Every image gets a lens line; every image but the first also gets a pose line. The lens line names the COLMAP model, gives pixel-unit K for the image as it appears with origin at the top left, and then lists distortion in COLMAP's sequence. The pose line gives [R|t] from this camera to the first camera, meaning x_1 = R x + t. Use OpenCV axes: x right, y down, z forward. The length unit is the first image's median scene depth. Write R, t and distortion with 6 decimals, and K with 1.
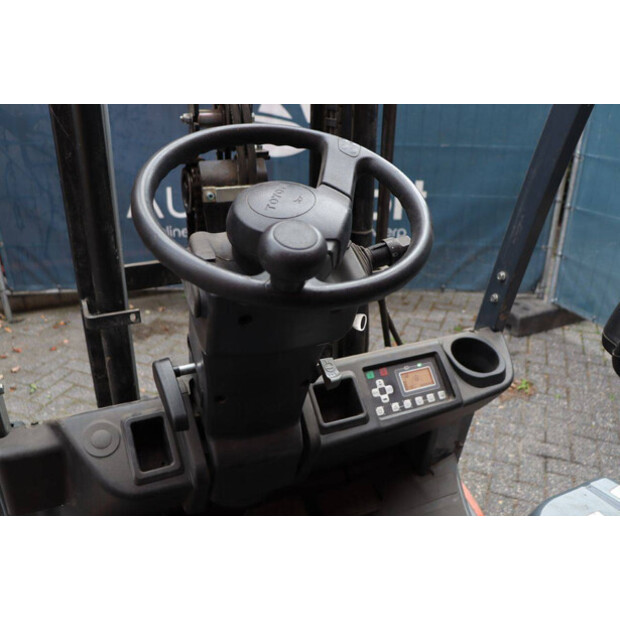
lens RADIAL K [[547.7, 0, 309.8], [0, 547.7, 308.9], [0, 0, 1]] dist [-0.068407, 0.019914]
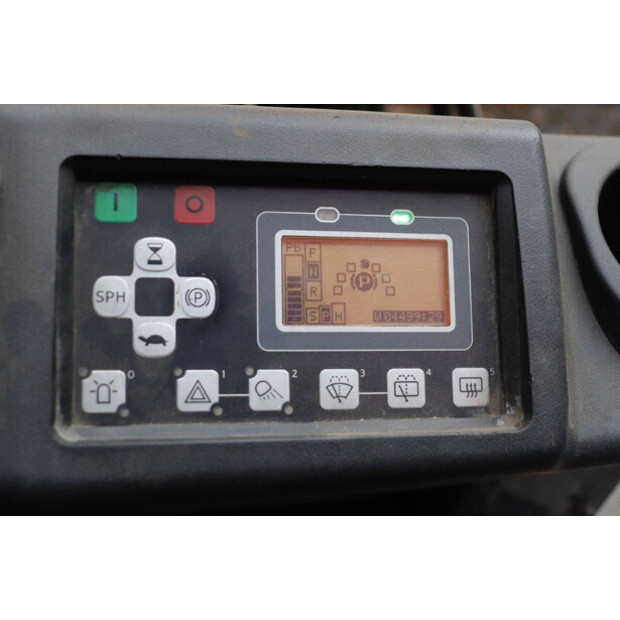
lens RADIAL K [[984.2, 0, 310.0], [0, 984.2, 309.9], [0, 0, 1]] dist [-0.031022, 0.000000]
pose [[0.963930, 0.232234, -0.130027, 0.231929], [-0.204011, 0.958442, 0.199419, 0.072115], [0.170935, -0.165699, 0.971249, 0.658166]]
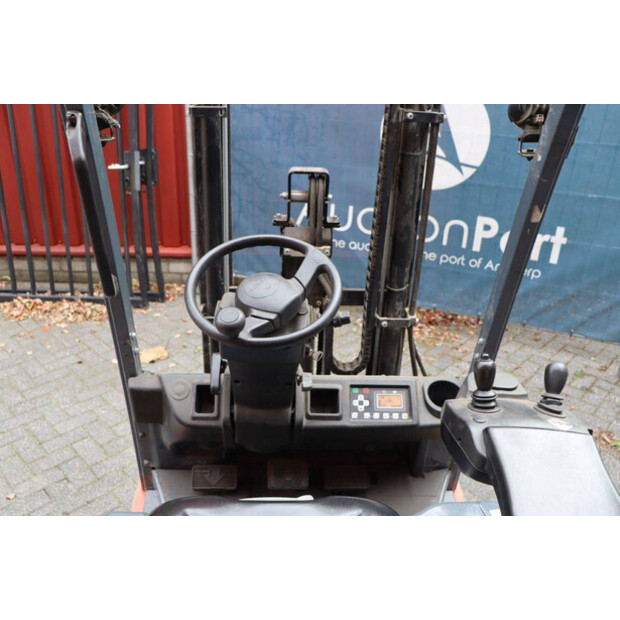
lens RADIAL K [[547.7, 0, 309.1], [0, 547.7, 311.2], [0, 0, 1]] dist [-0.068407, 0.019914]
pose [[0.926227, 0.178534, -0.332006, 0.446362], [-0.174259, 0.983766, 0.042868, -0.132575], [0.334270, 0.018149, 0.942303, -0.444887]]
